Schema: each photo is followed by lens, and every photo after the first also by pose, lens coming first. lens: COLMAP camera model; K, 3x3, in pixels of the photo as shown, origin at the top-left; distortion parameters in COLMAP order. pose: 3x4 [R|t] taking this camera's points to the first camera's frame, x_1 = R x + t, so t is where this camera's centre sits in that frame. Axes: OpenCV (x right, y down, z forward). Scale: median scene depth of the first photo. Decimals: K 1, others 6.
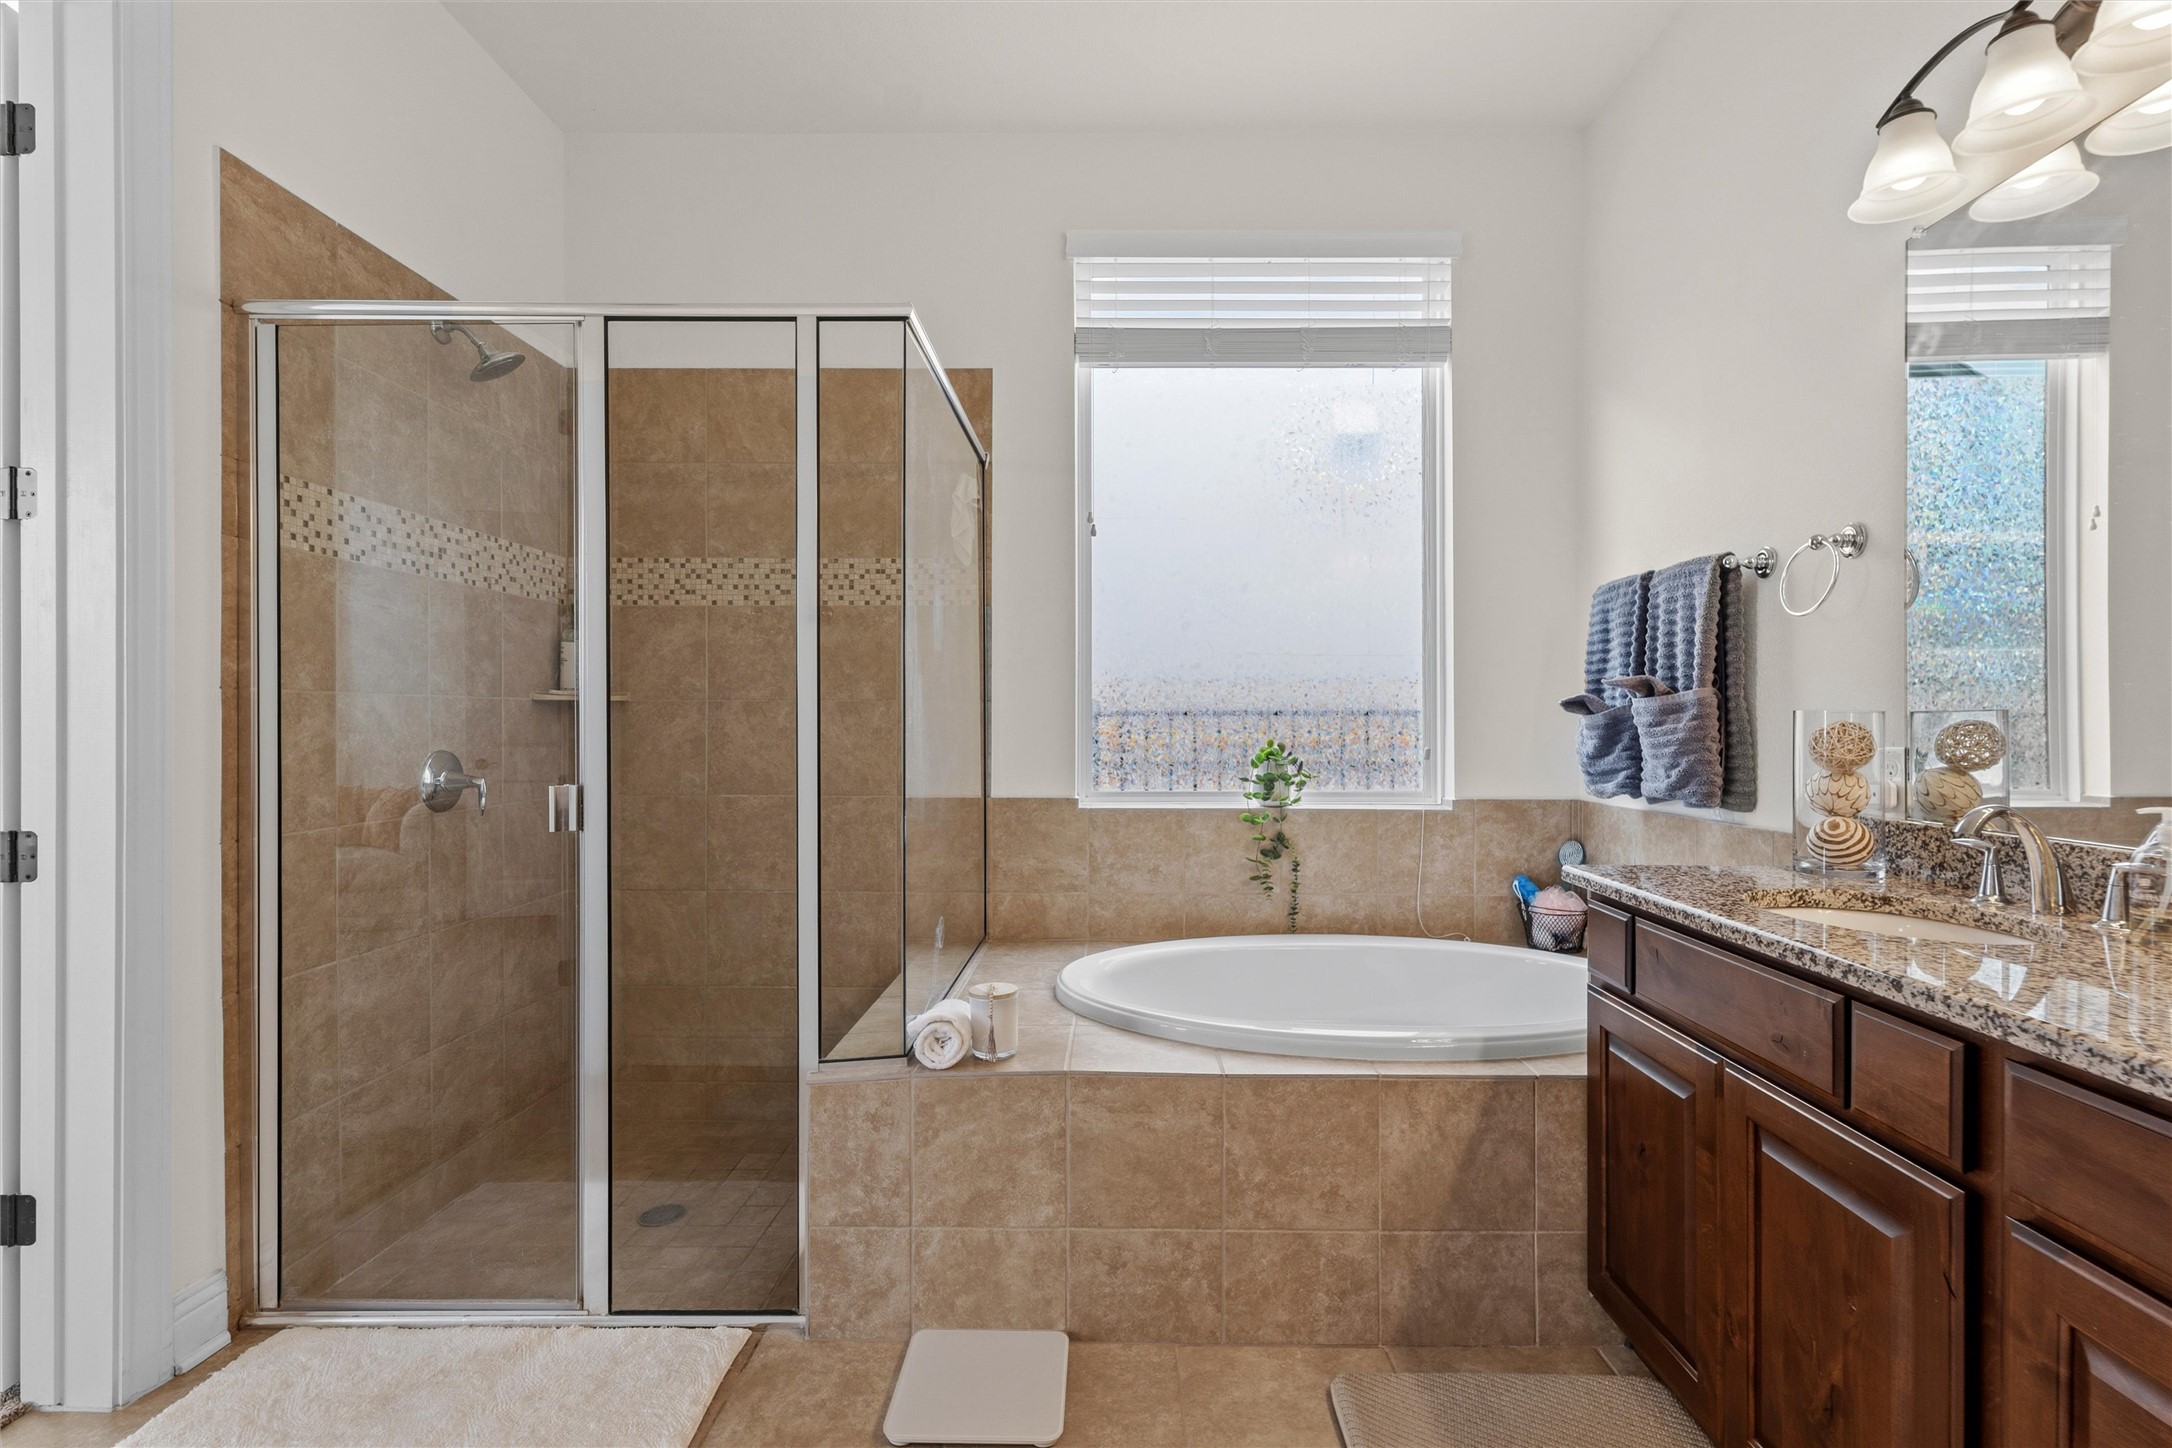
lens RADIAL K [[1015.1, 0, 1099.0], [0, 1015.1, 722.6], [0, 0, 1]] dist [0.003911, 0.000070]
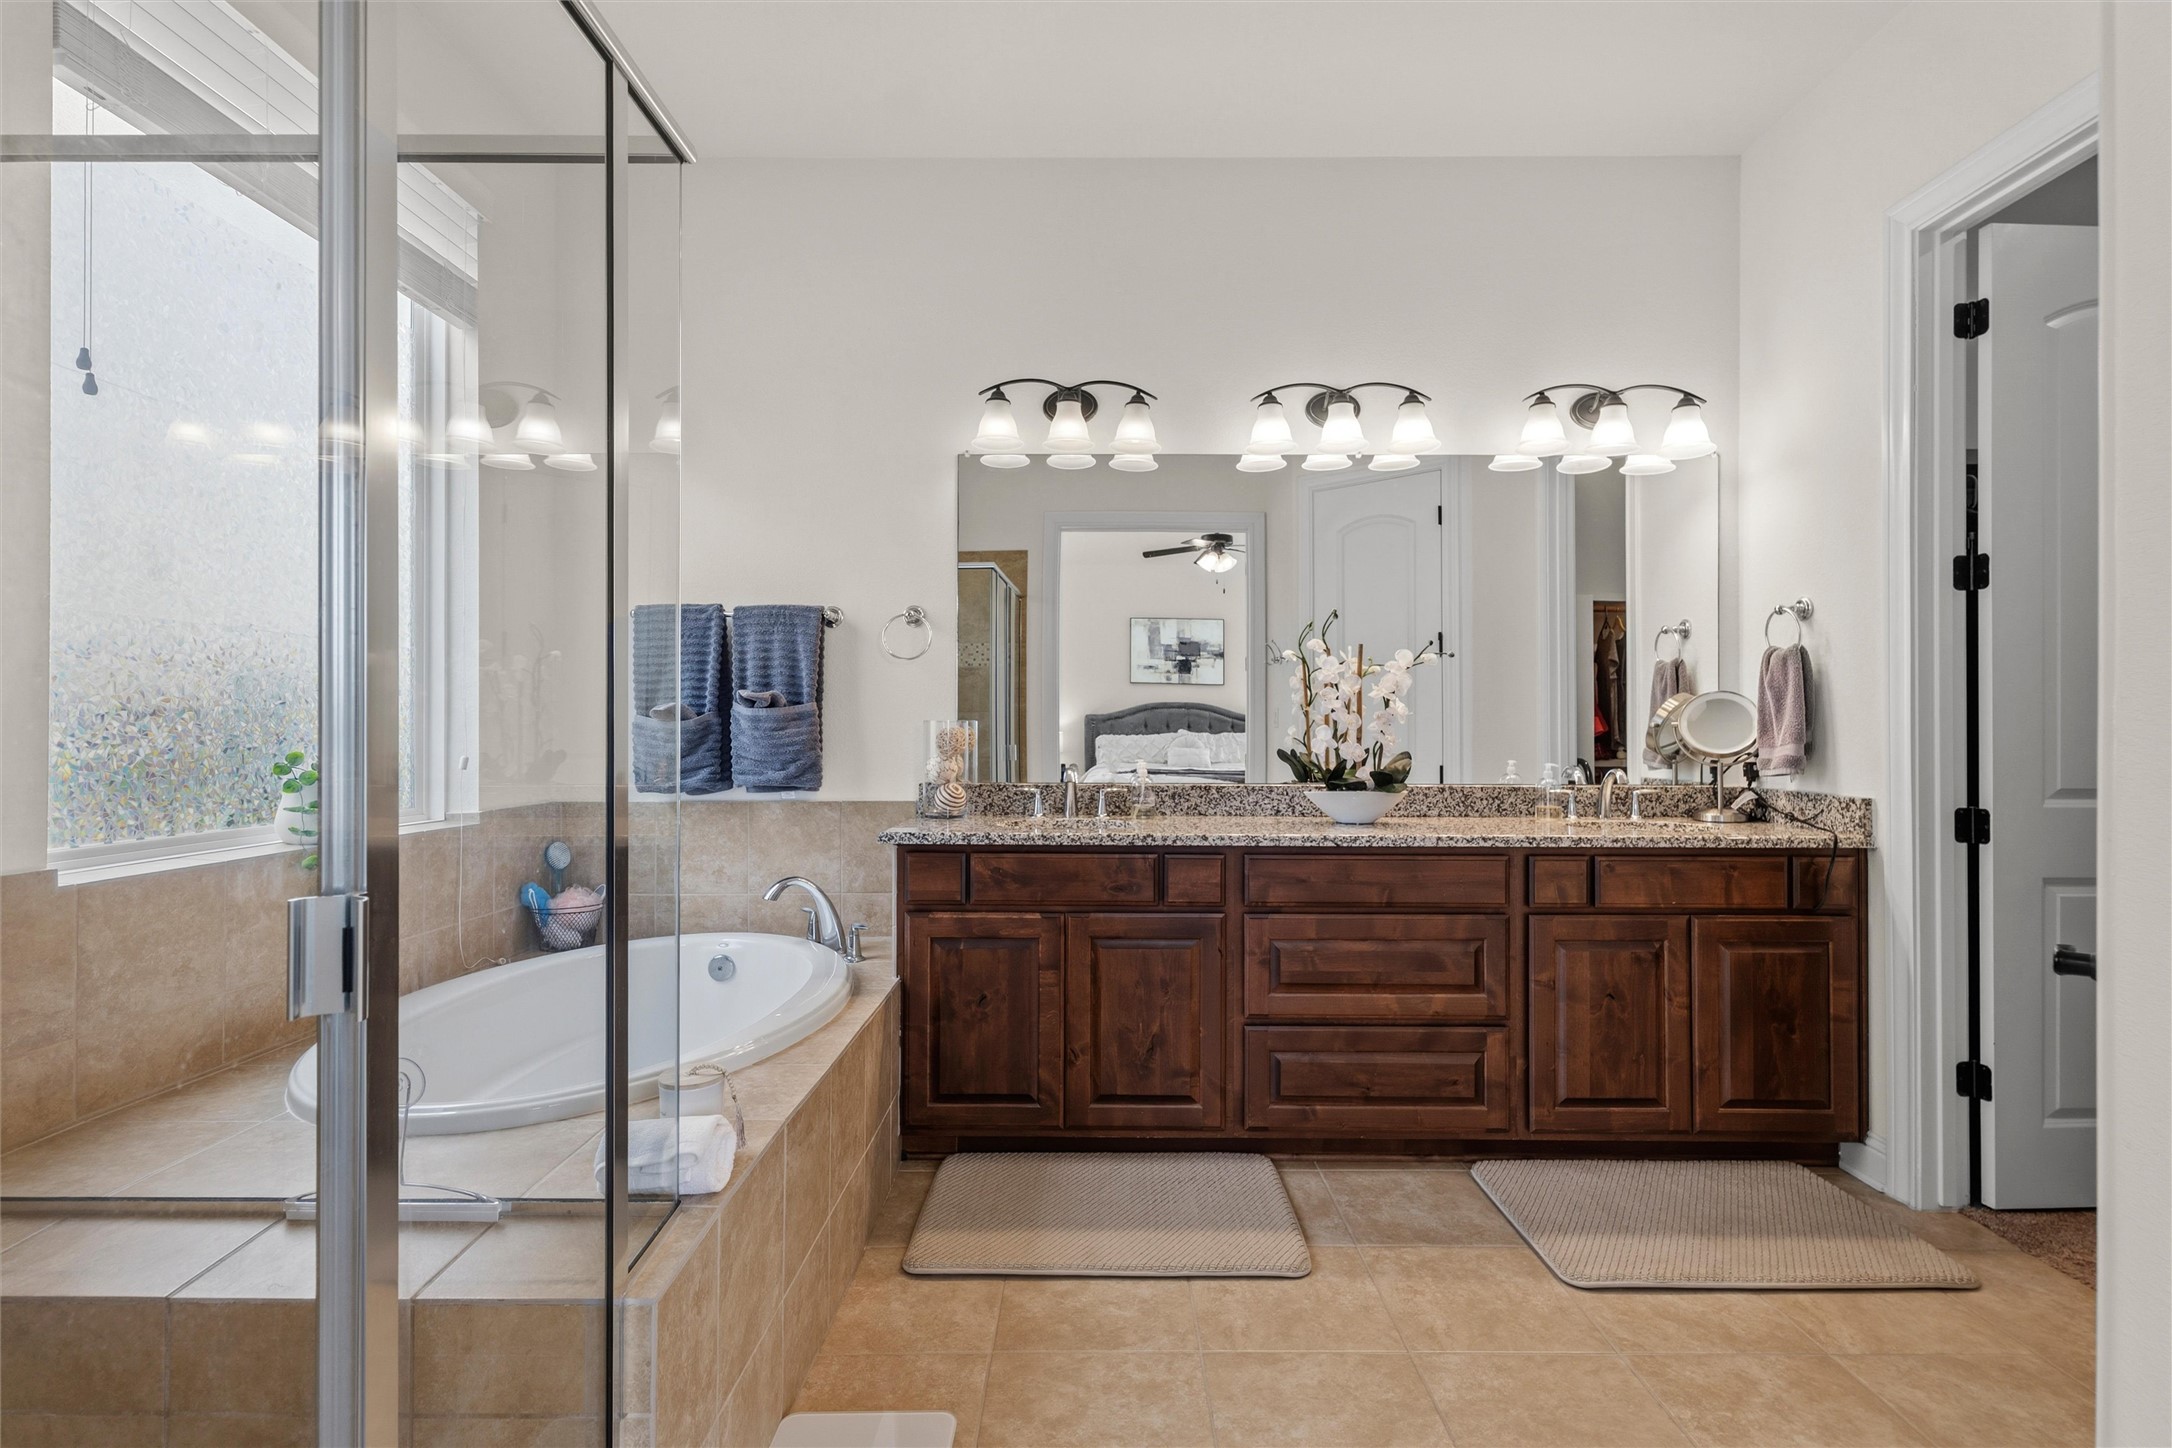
lens RADIAL K [[1033.3, 0, 1098.9], [0, 1033.3, 724.4], [0, 0, 1]] dist [0.006808, -0.000946]
pose [[-0.016855, 0.000769, 0.999858, -0.609612], [-0.002118, 0.999997, -0.000805, -0.002896], [-0.999856, -0.002132, -0.016853, 0.479030]]
